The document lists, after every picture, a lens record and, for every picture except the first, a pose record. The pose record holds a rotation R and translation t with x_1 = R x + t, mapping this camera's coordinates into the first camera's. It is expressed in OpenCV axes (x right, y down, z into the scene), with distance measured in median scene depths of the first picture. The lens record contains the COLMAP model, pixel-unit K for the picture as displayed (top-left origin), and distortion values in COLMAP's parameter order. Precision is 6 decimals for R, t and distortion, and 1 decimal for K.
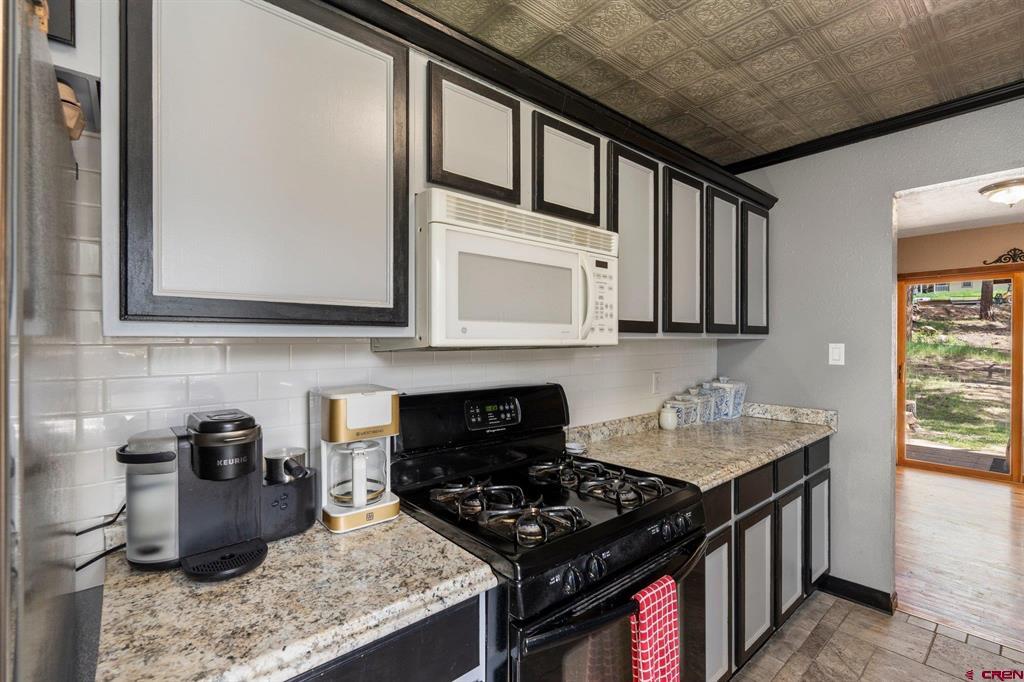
lens RADIAL K [[452.8, 0, 511.9], [0, 452.8, 342.0], [0, 0, 1]] dist [-0.003896, 0.000630]
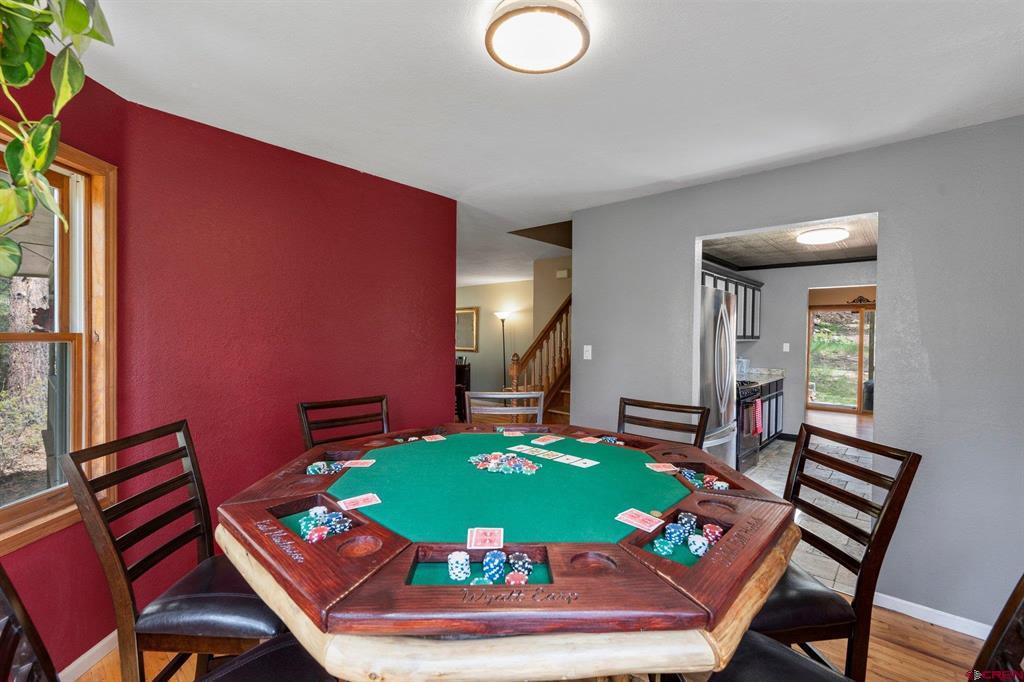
lens RADIAL K [[452.8, 0, 511.2], [0, 452.8, 337.0], [0, 0, 1]] dist [-0.003896, 0.000630]
pose [[0.990884, 0.015327, 0.133842, -1.152265], [-0.015830, 0.999871, 0.002695, -0.013715], [-0.133783, -0.004789, 0.990999, -1.313165]]
